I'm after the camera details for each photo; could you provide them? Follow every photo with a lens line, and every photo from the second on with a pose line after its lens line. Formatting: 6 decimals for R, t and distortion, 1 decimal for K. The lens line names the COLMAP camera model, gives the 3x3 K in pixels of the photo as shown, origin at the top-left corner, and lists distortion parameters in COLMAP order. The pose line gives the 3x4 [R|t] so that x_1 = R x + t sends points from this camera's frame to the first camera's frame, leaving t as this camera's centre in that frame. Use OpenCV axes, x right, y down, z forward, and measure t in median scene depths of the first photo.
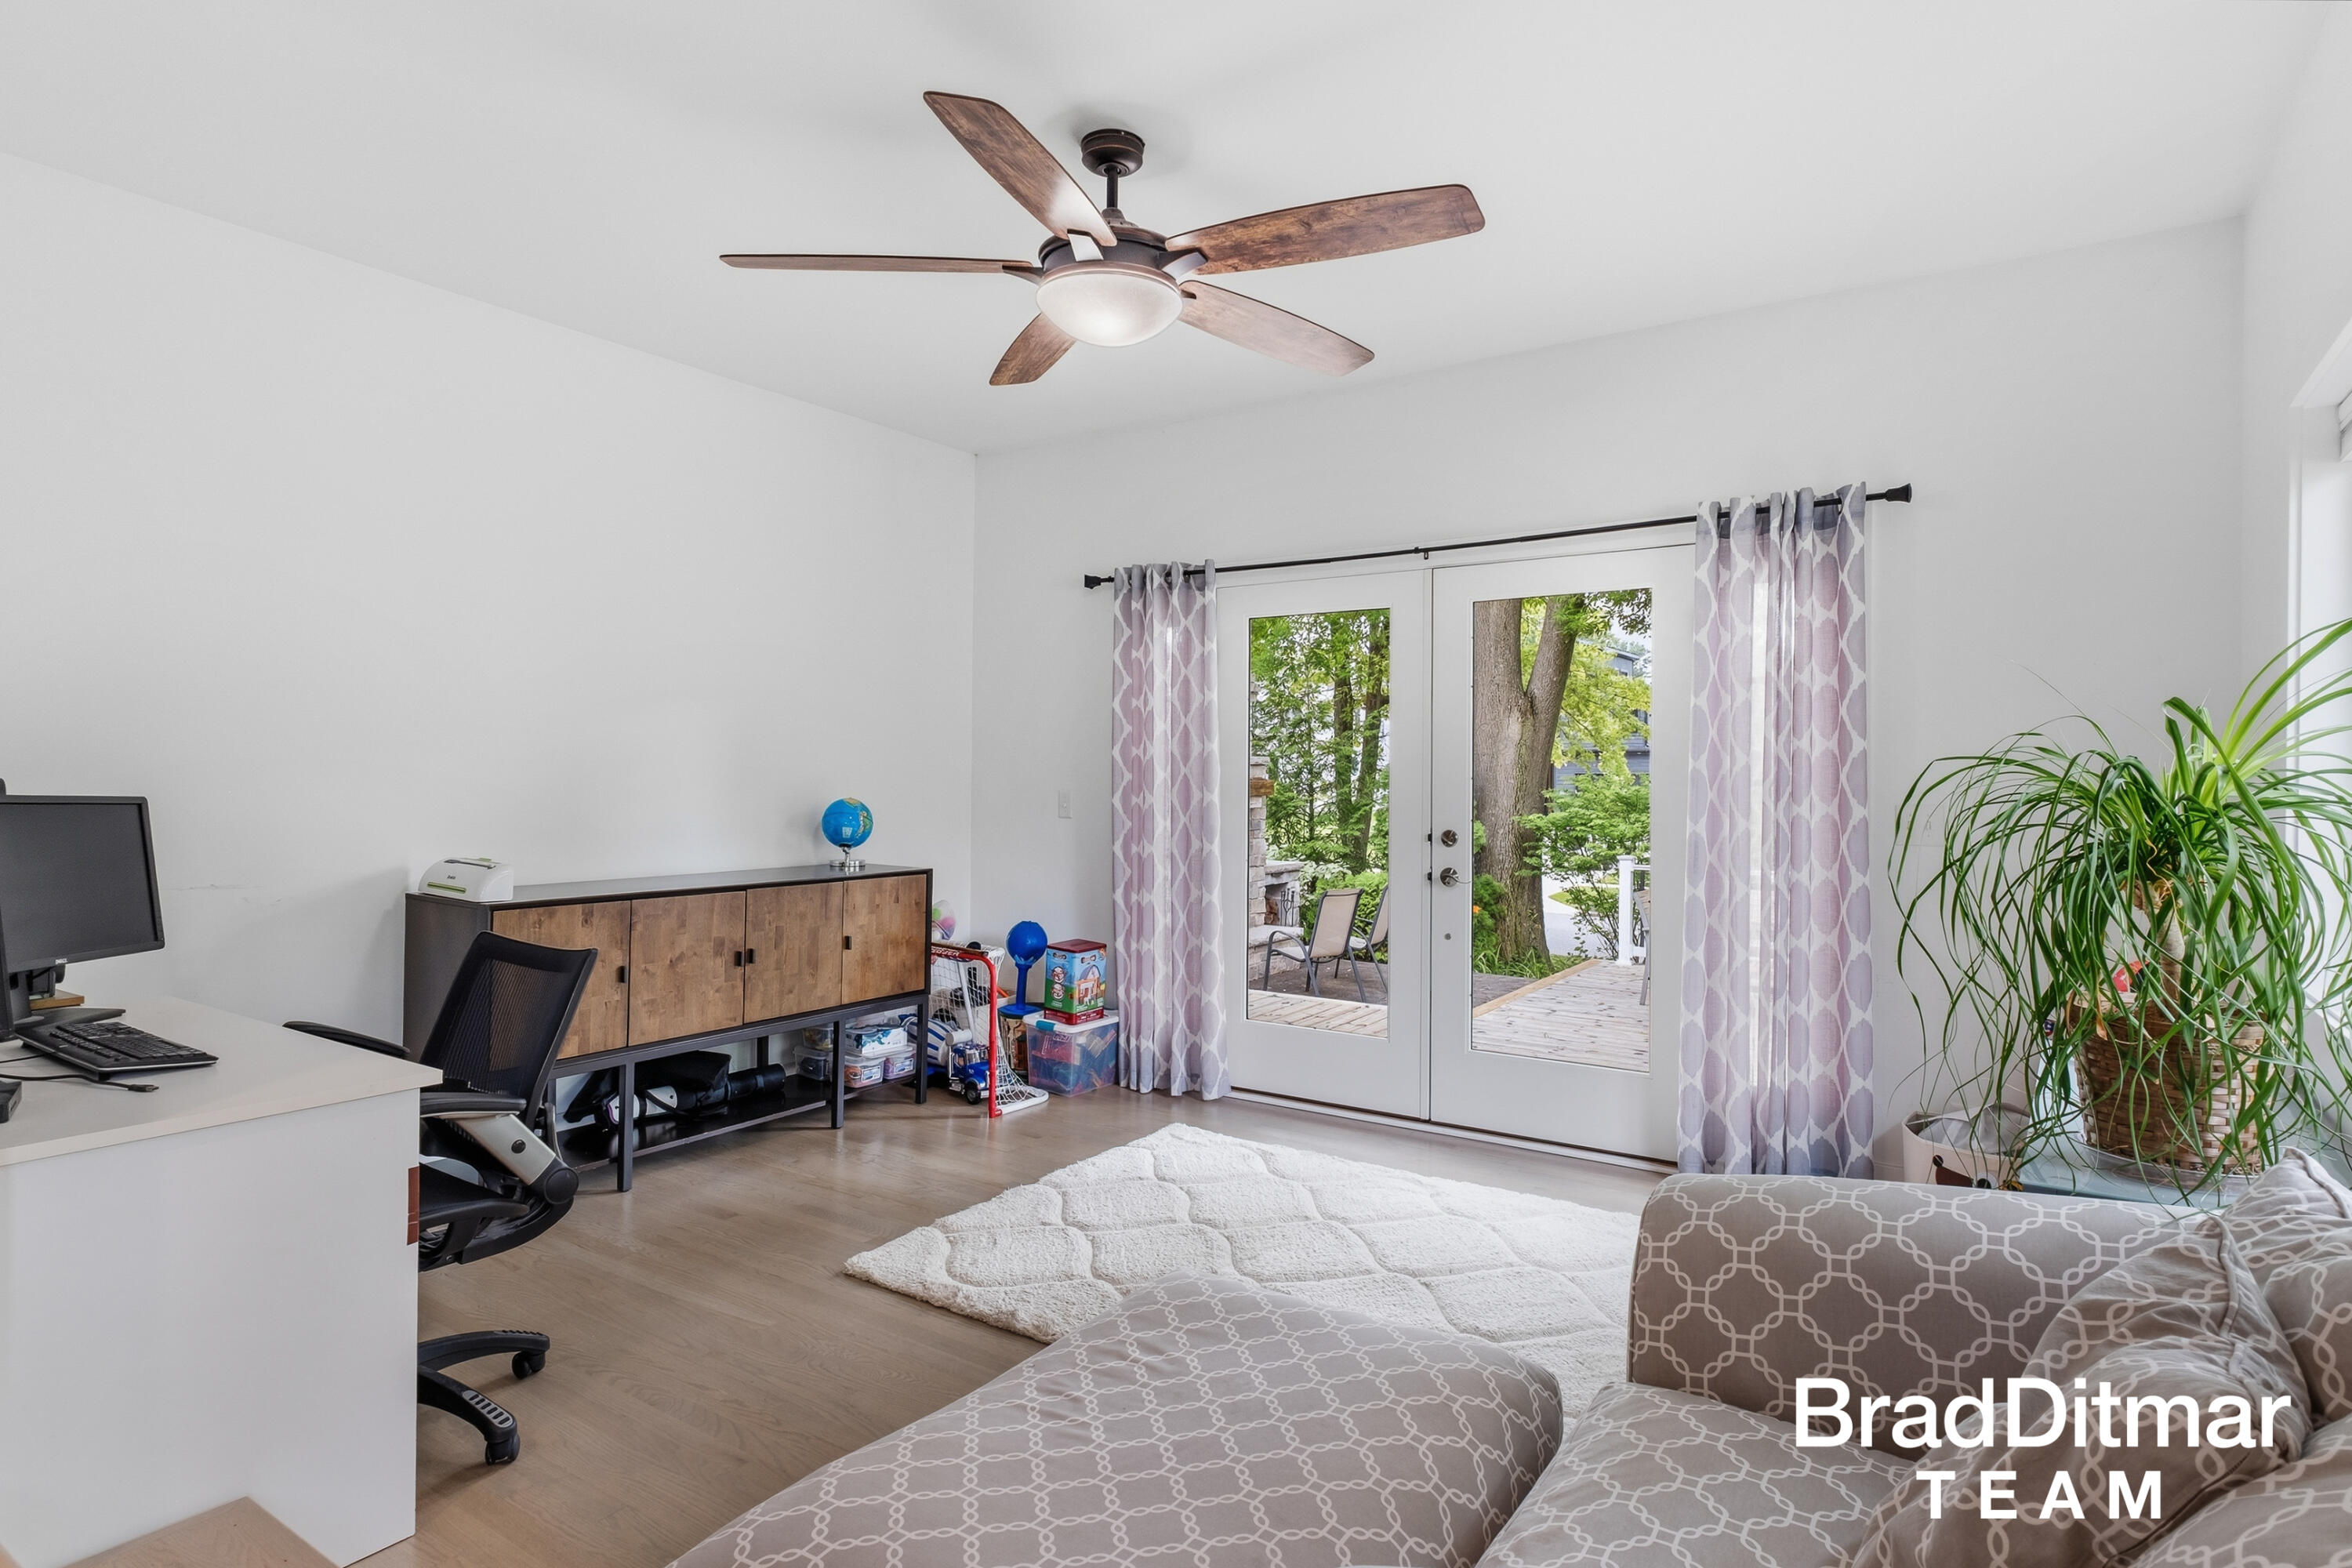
lens RADIAL K [[1215.3, 0, 1171.4], [0, 1215.3, 791.5], [0, 0, 1]] dist [0.003213, 0.000343]
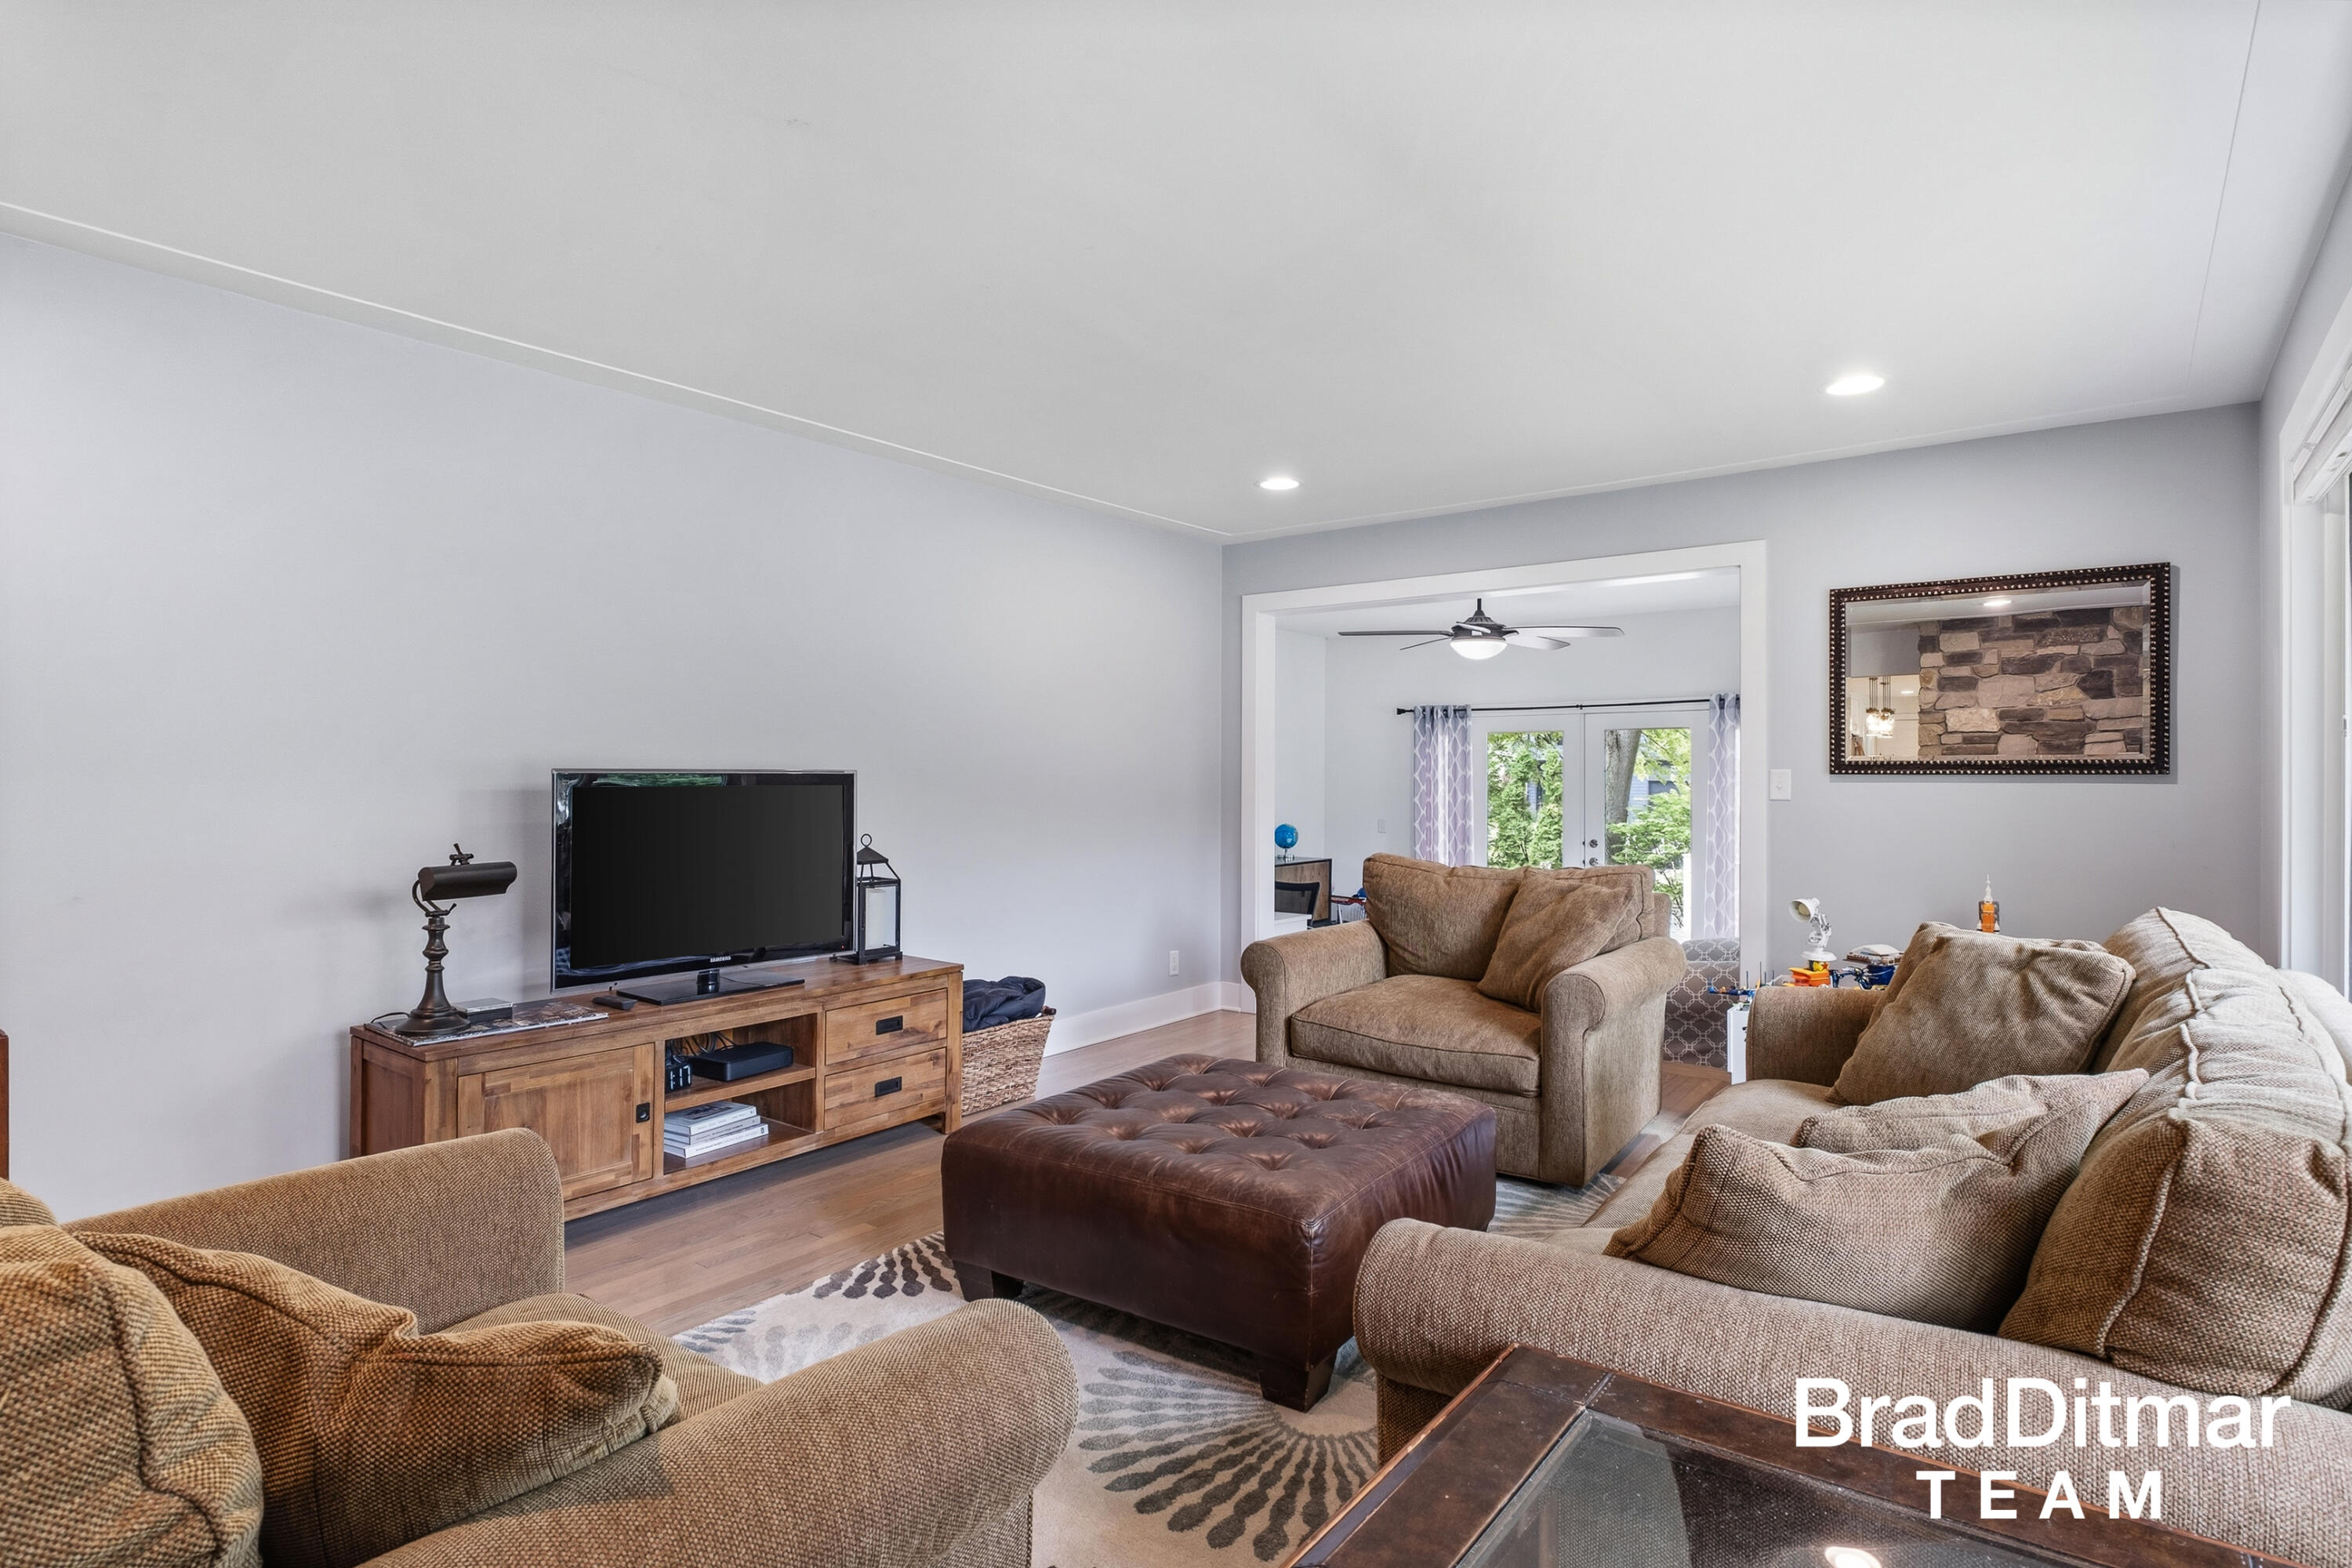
lens RADIAL K [[1203.3, 0, 1187.5], [0, 1203.3, 792.9], [0, 0, 1]] dist [-0.005757, -0.000861]
pose [[0.998946, -0.004750, -0.045652, -0.335591], [0.004647, 0.999986, -0.002377, -0.041774], [0.045663, 0.002162, 0.998955, -0.982618]]
